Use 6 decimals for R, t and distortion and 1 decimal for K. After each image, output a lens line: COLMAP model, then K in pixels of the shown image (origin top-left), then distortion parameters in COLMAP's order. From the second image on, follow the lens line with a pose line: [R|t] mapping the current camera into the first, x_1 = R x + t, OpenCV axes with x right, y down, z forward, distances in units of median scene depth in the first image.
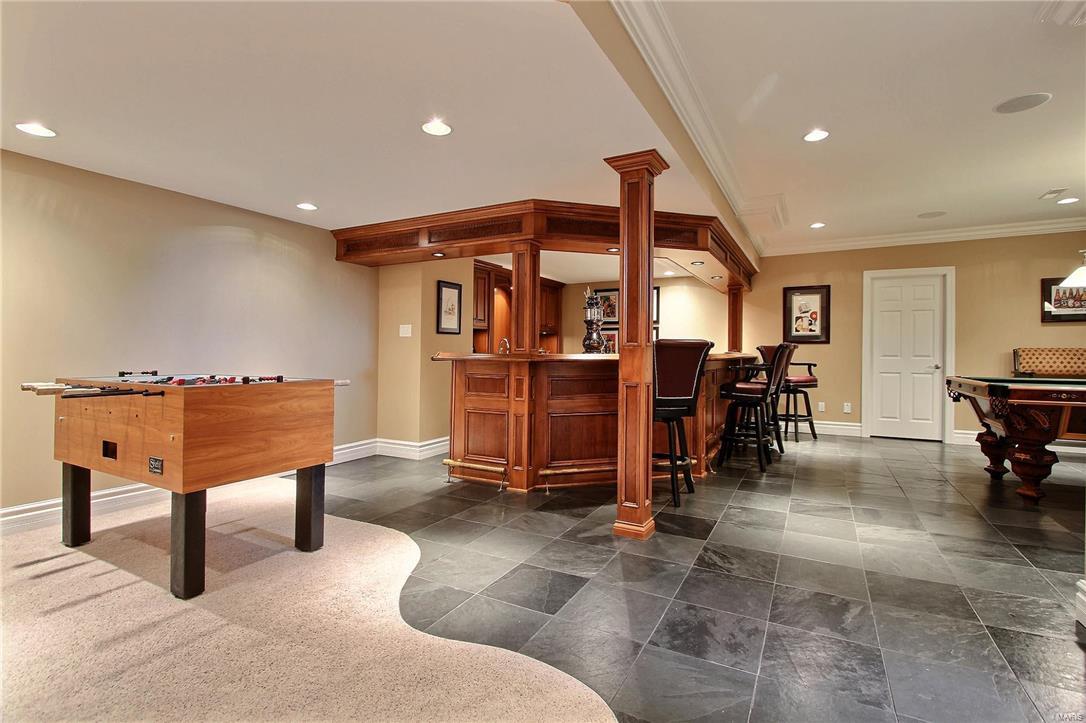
lens RADIAL K [[499.5, 0, 564.6], [0, 499.5, 352.5], [0, 0, 1]] dist [-0.016814, 0.001297]
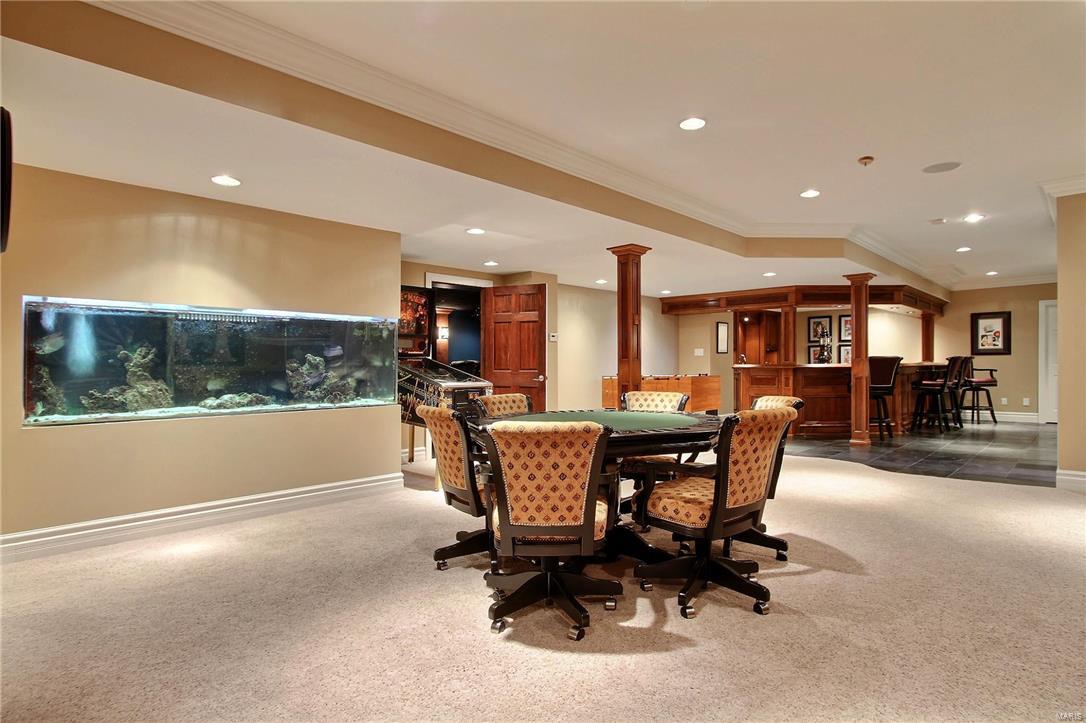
lens RADIAL K [[604.4, 0, 499.8], [0, 604.4, 364.0], [0, 0, 1]] dist [0.004772, -0.001676]
pose [[0.944708, -0.011797, -0.327700, -0.253403], [0.010646, 0.999929, -0.005305, 0.001580], [0.327739, 0.001523, 0.944767, -1.066890]]
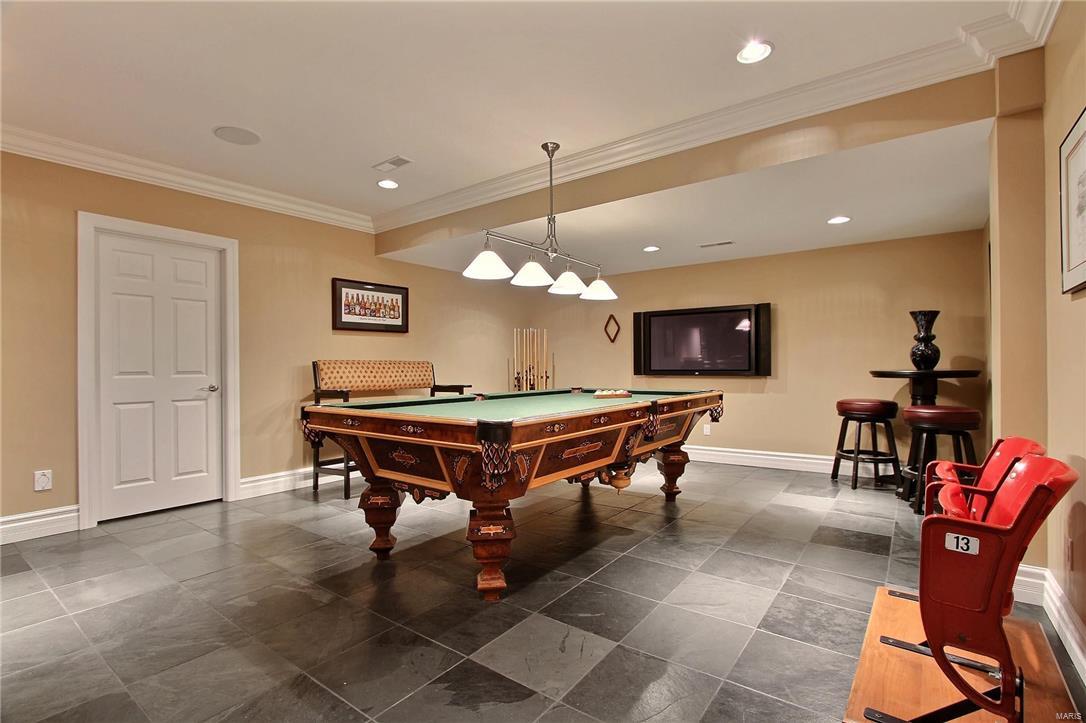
lens RADIAL K [[499.5, 0, 571.5], [0, 499.5, 367.4], [0, 0, 1]] dist [-0.016814, 0.001297]
pose [[0.140585, -0.006336, 0.990048, 0.166727], [0.006236, 0.999965, 0.005514, 0.000786], [-0.990049, 0.005399, 0.140620, 0.424945]]
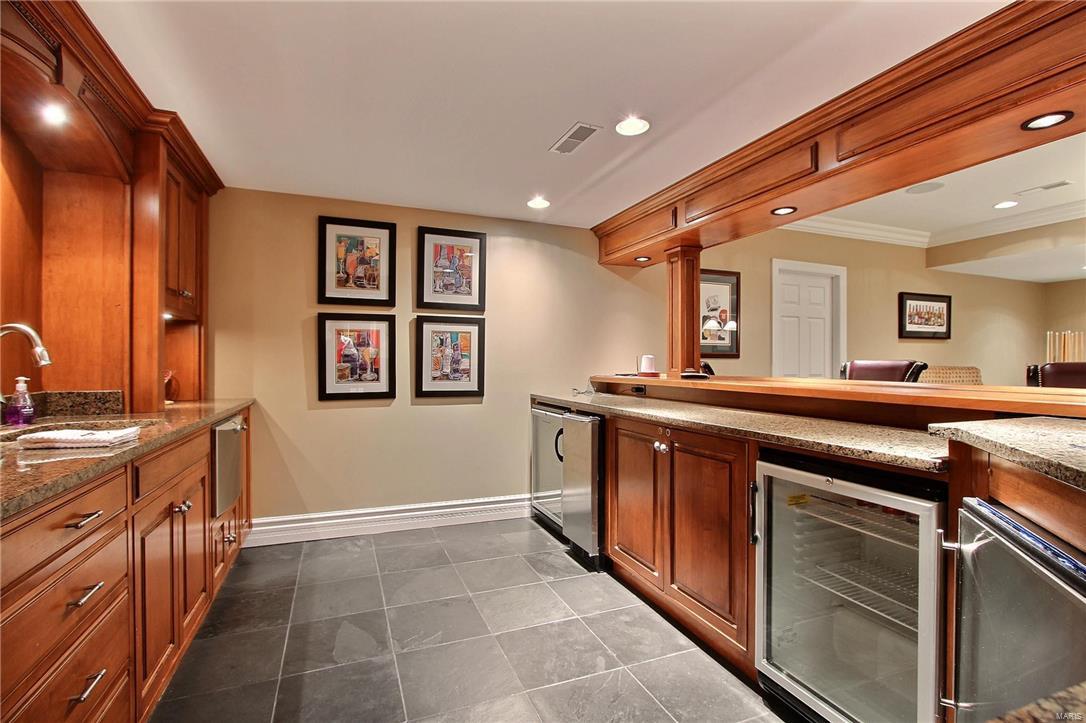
lens RADIAL K [[499.5, 0, 550.9], [0, 499.5, 358.3], [0, 0, 1]] dist [-0.016814, 0.001297]
pose [[0.646671, 0.000145, 0.762769, -0.162485], [-0.007077, 0.999958, 0.005810, -0.021062], [-0.762736, -0.009155, 0.646645, 0.793996]]
